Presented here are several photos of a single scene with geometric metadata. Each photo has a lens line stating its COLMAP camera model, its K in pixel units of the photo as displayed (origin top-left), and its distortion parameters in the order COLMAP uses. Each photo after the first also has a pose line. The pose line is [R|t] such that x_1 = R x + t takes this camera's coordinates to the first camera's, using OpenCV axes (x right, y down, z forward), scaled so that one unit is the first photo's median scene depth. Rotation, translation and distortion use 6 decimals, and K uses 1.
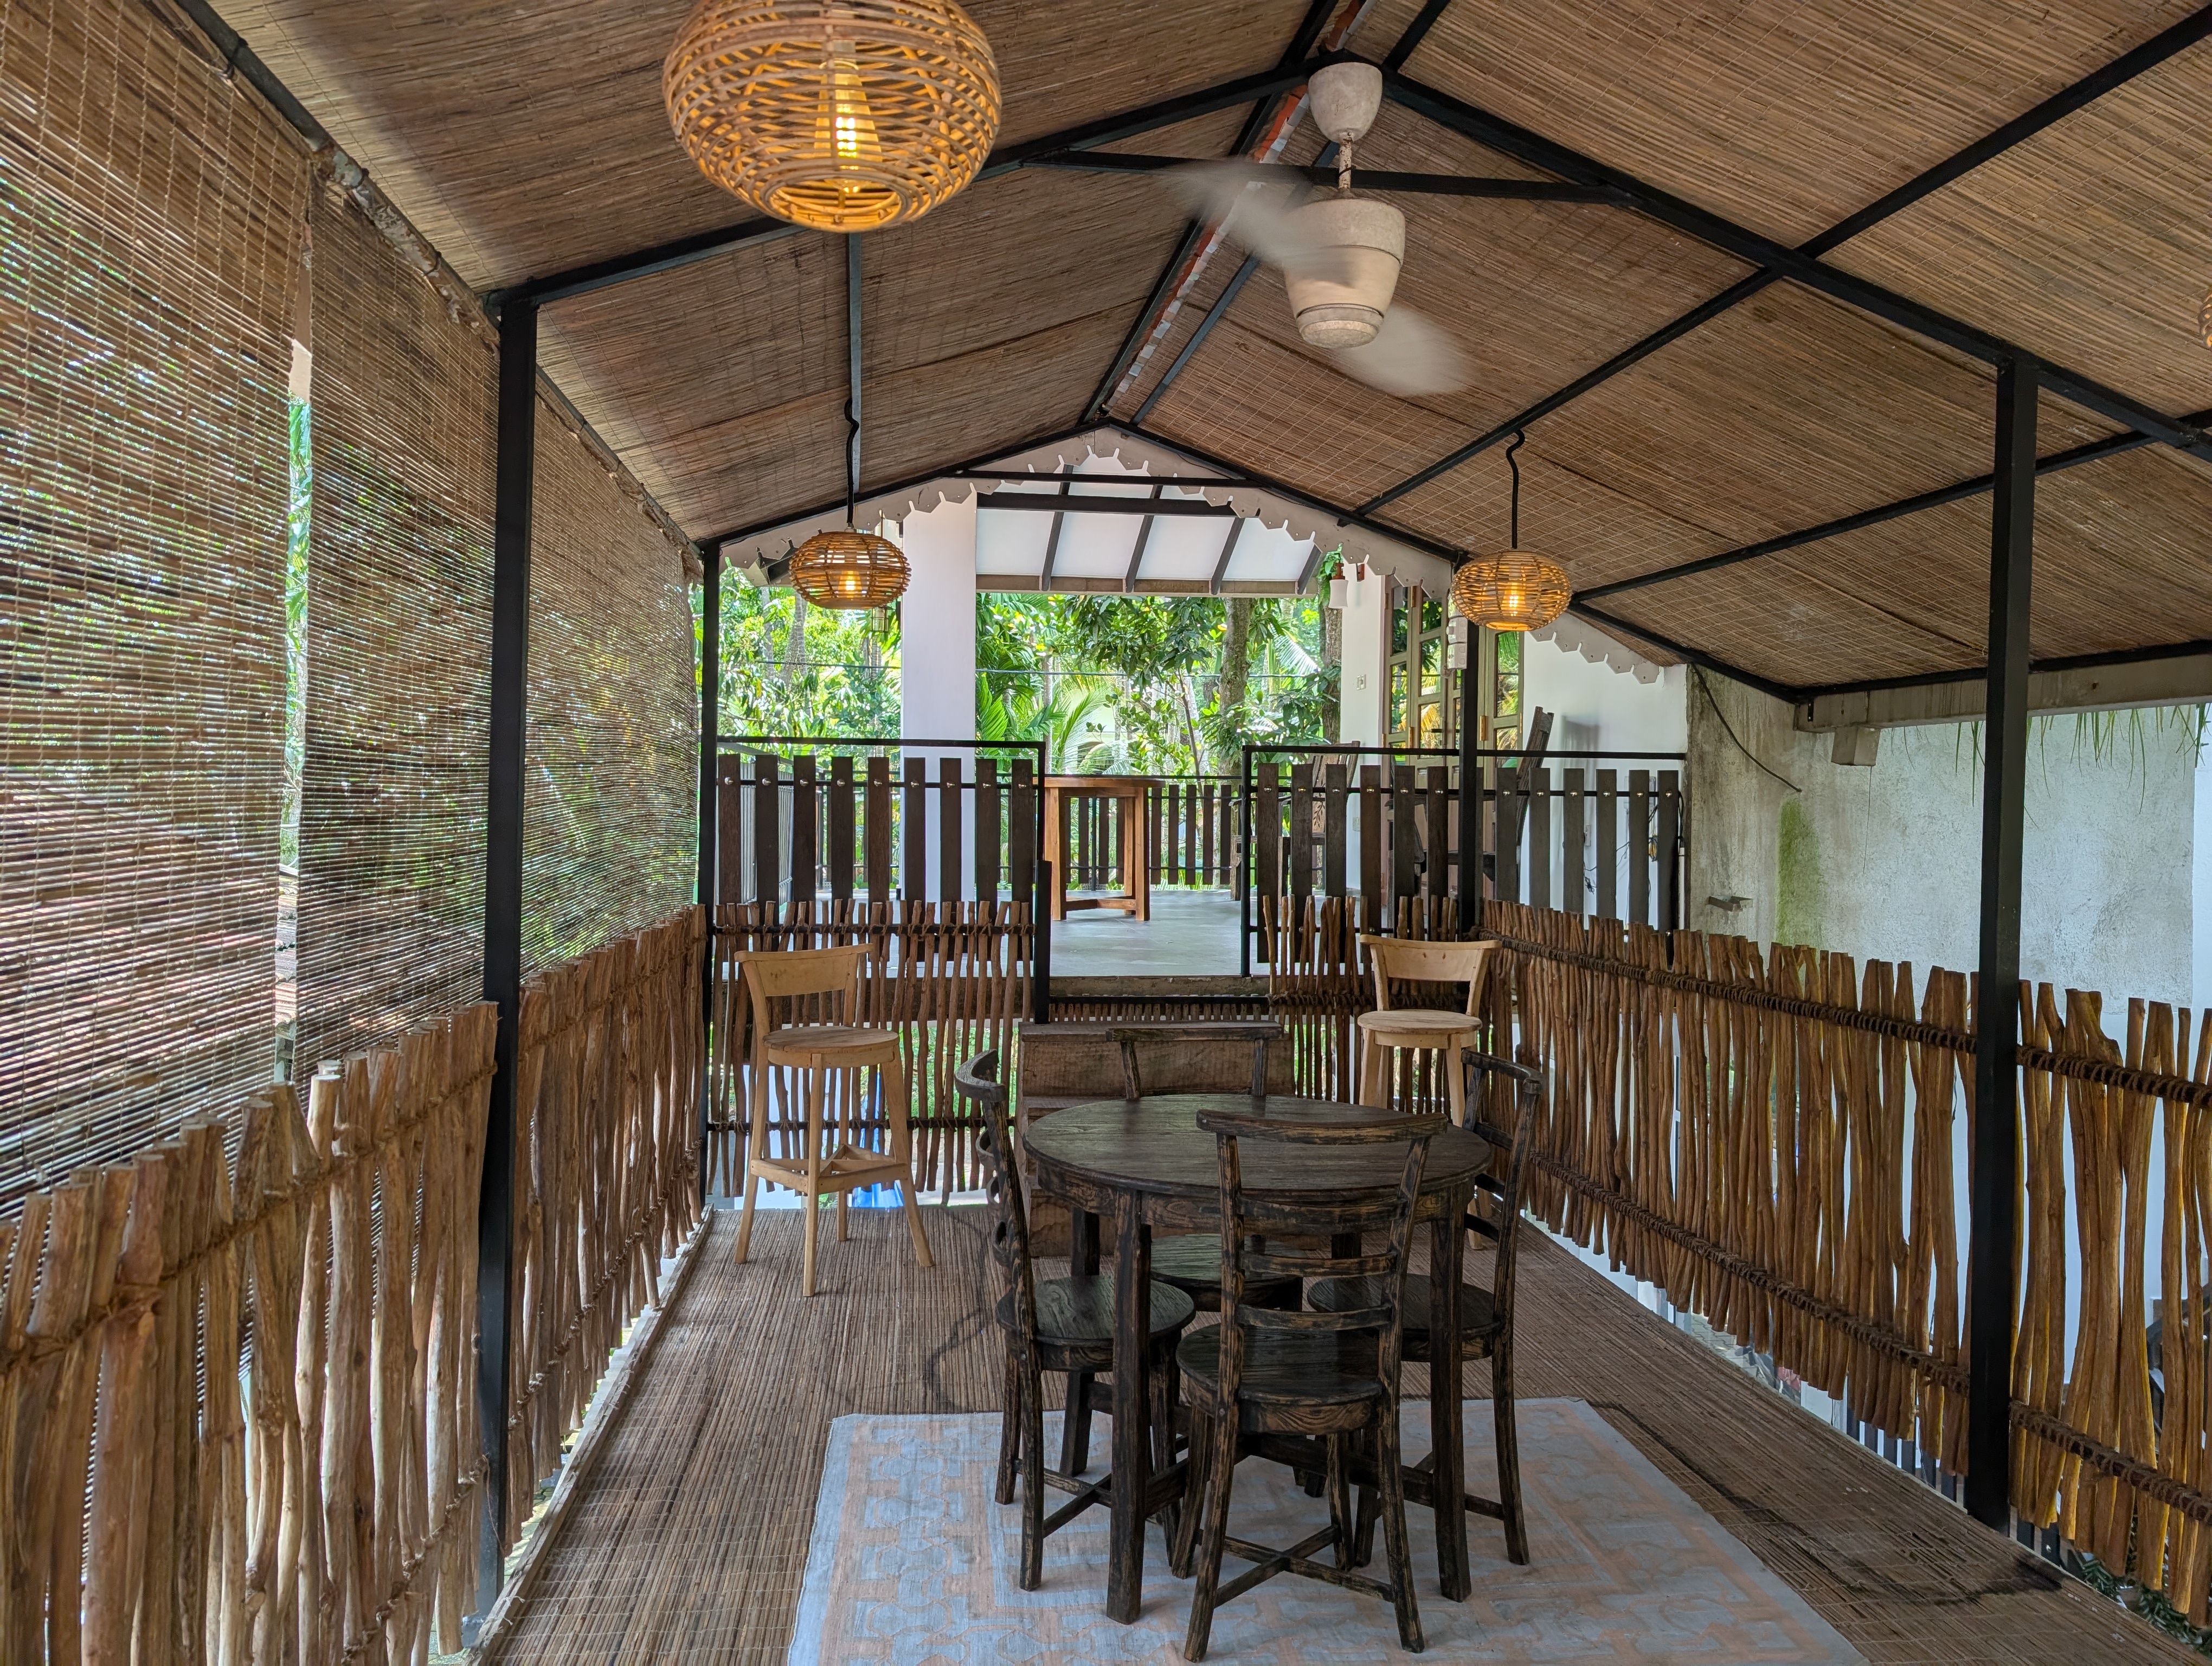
lens RADIAL K [[1549.3, 0, 1099.5], [0, 1549.3, 825.1], [0, 0, 1]] dist [0.032068, -0.005507]
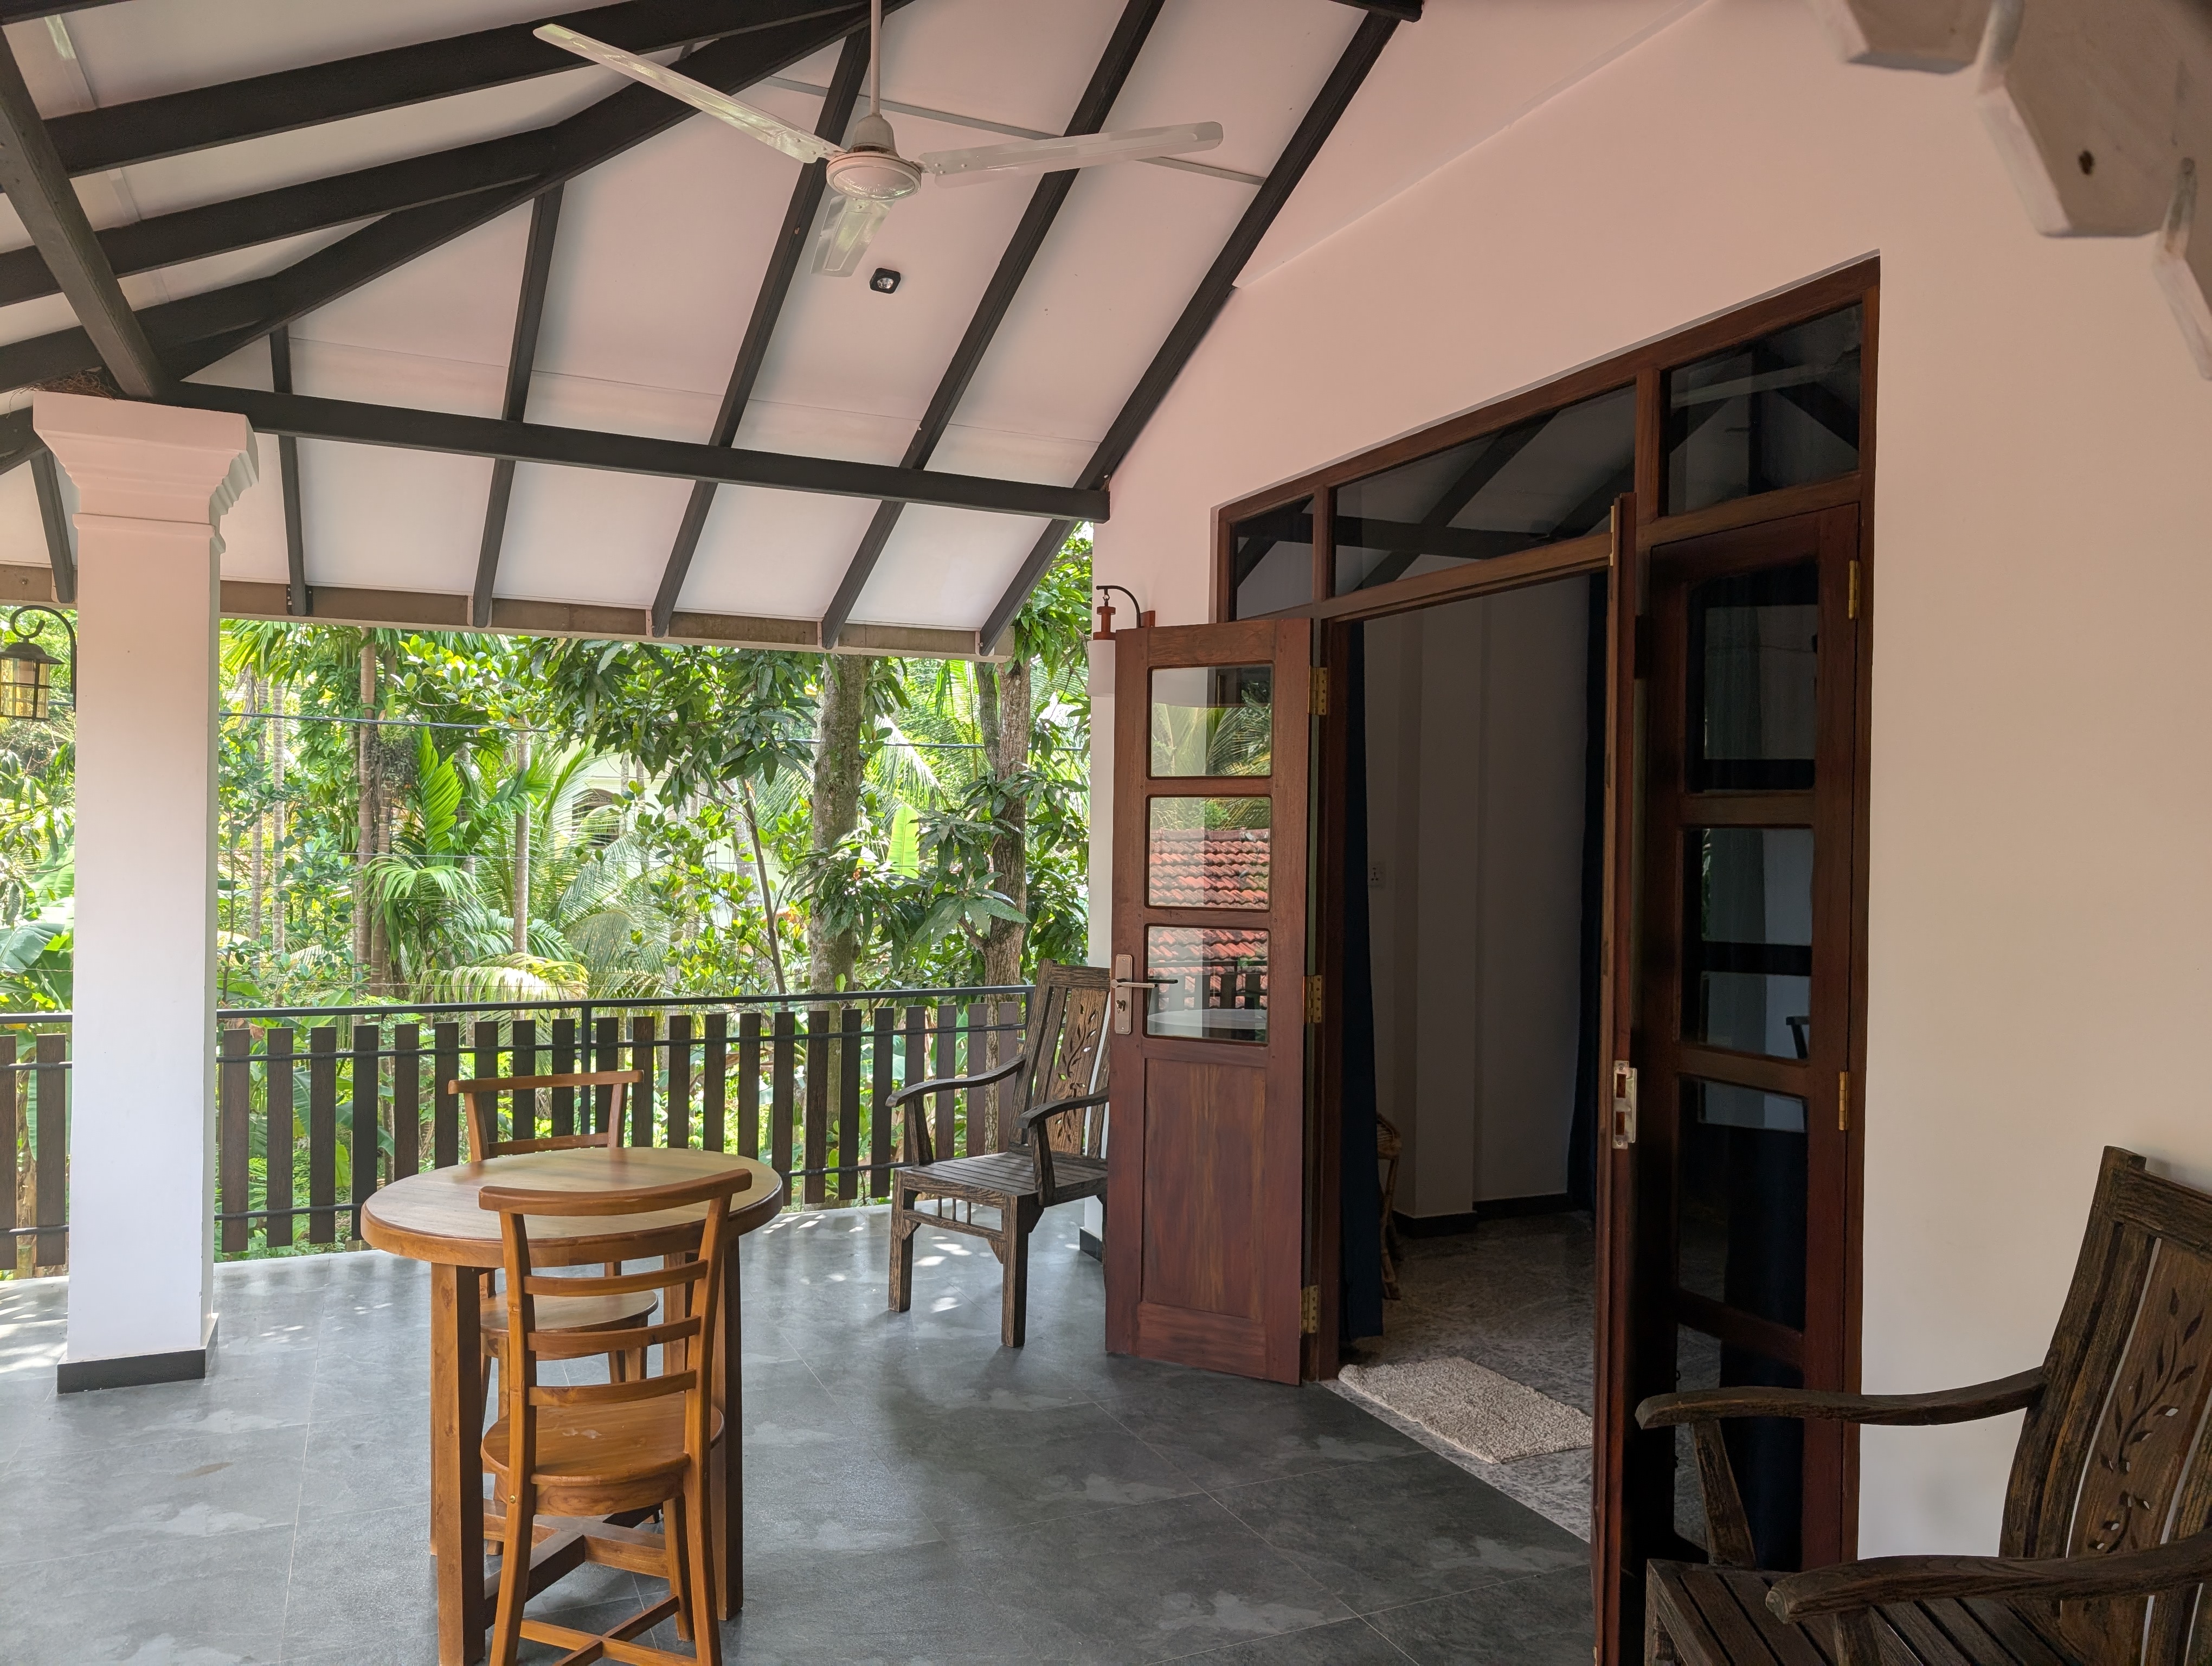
lens RADIAL K [[1549.3, 0, 1111.8], [0, 1549.3, 847.9], [0, 0, 1]] dist [0.032068, -0.005507]
pose [[0.950361, -0.000248, 0.311149, 0.001481], [0.000358, 1.000000, -0.000294, -0.075604], [-0.311149, 0.000391, 0.950361, 0.439521]]
